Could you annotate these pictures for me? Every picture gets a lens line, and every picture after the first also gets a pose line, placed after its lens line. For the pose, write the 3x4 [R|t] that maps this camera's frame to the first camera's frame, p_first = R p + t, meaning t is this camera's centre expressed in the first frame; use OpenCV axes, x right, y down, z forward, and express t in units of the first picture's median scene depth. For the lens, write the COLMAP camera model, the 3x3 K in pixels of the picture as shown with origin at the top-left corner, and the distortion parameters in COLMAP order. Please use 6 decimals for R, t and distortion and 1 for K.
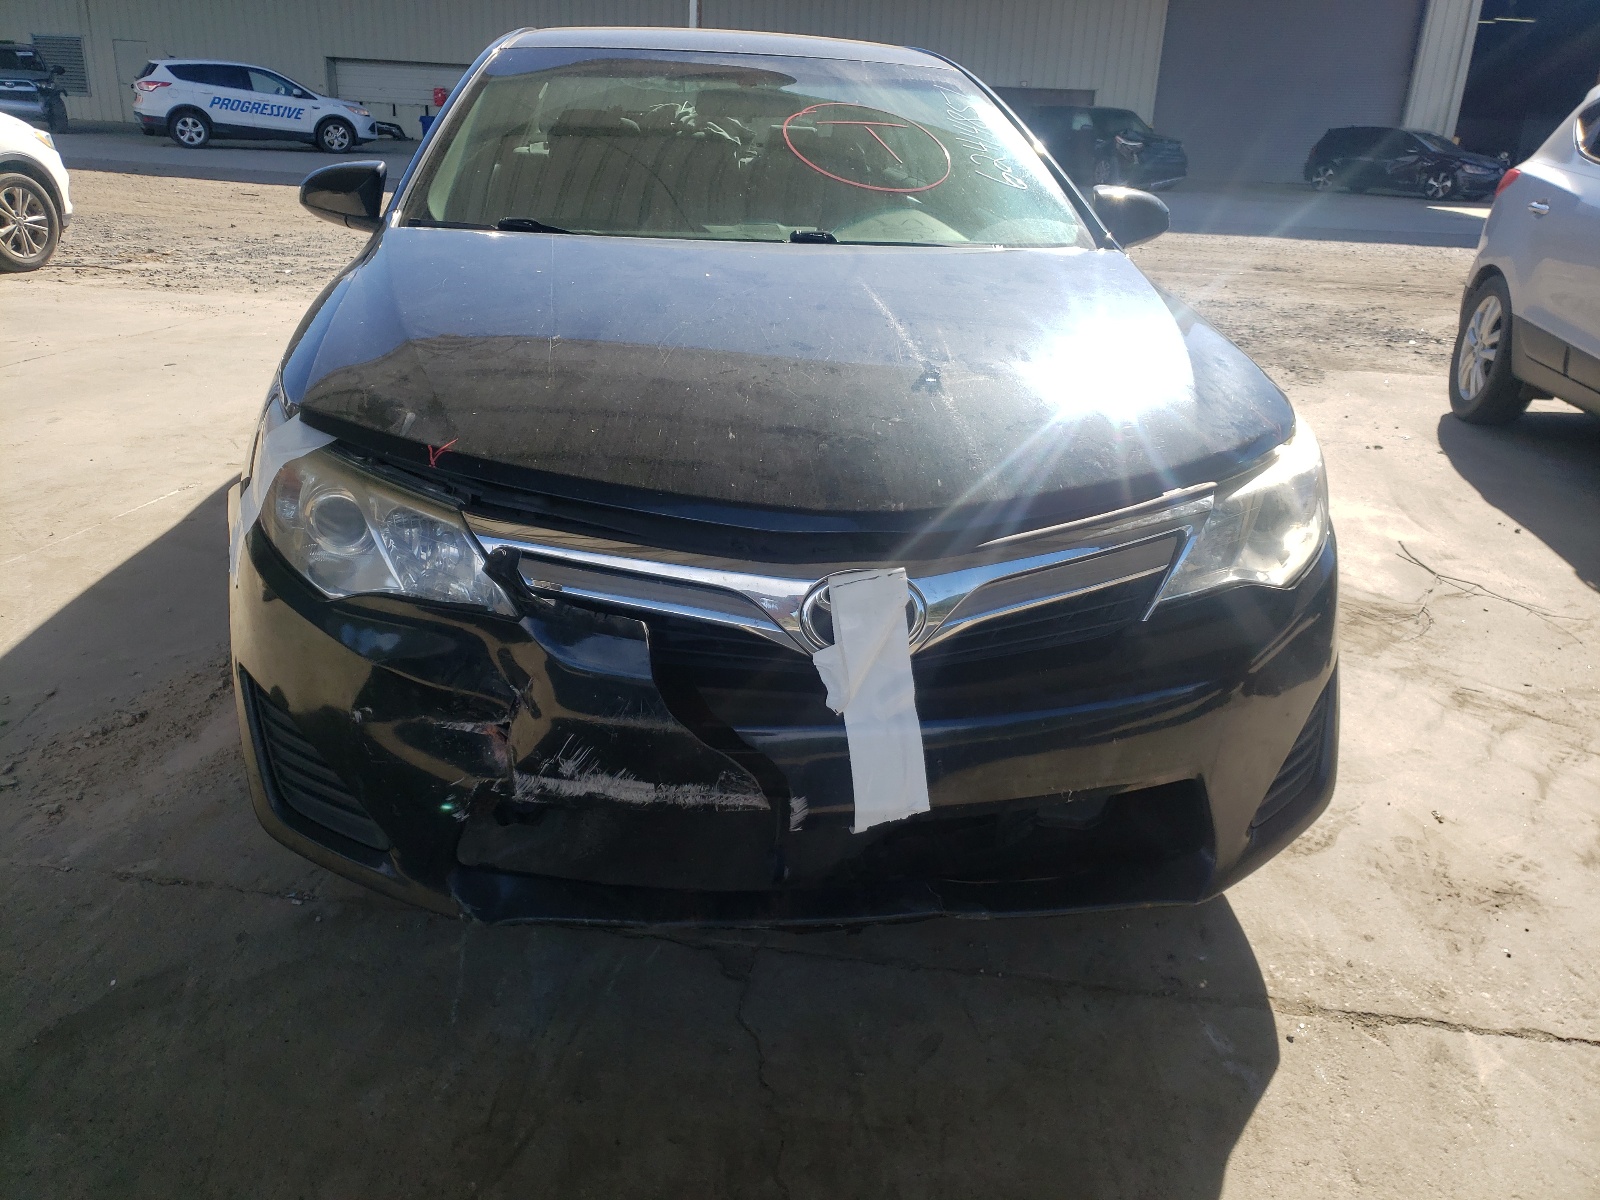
lens RADIAL K [[1218.5, 0, 800.0], [0, 1218.5, 600.0], [0, 0, 1]] dist [0.066994, -0.005320]
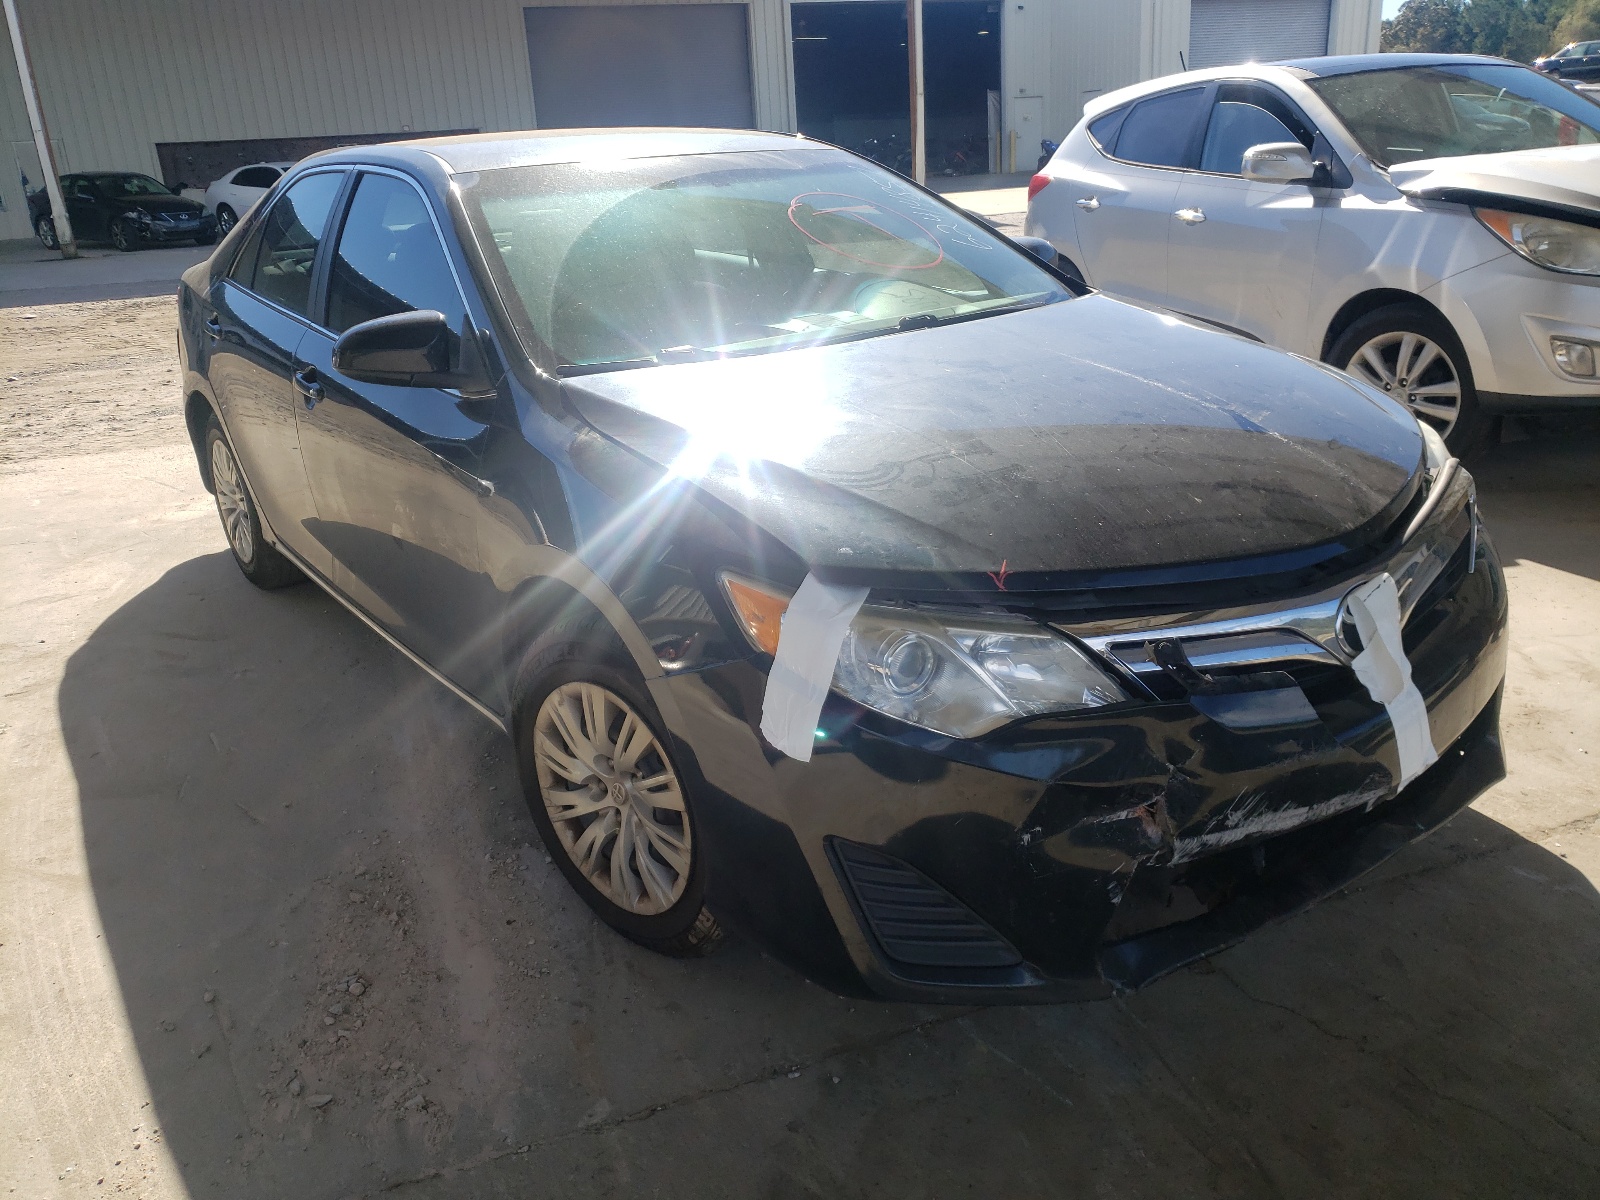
lens RADIAL K [[1233.7, 0, 800.0], [0, 1233.7, 600.0], [0, 0, 1]] dist [0.074755, 0.000273]
pose [[0.876295, -0.250941, 0.411261, -0.917841], [0.257890, 0.965365, 0.039542, -0.193951], [-0.406940, 0.071409, 0.910660, 0.108201]]
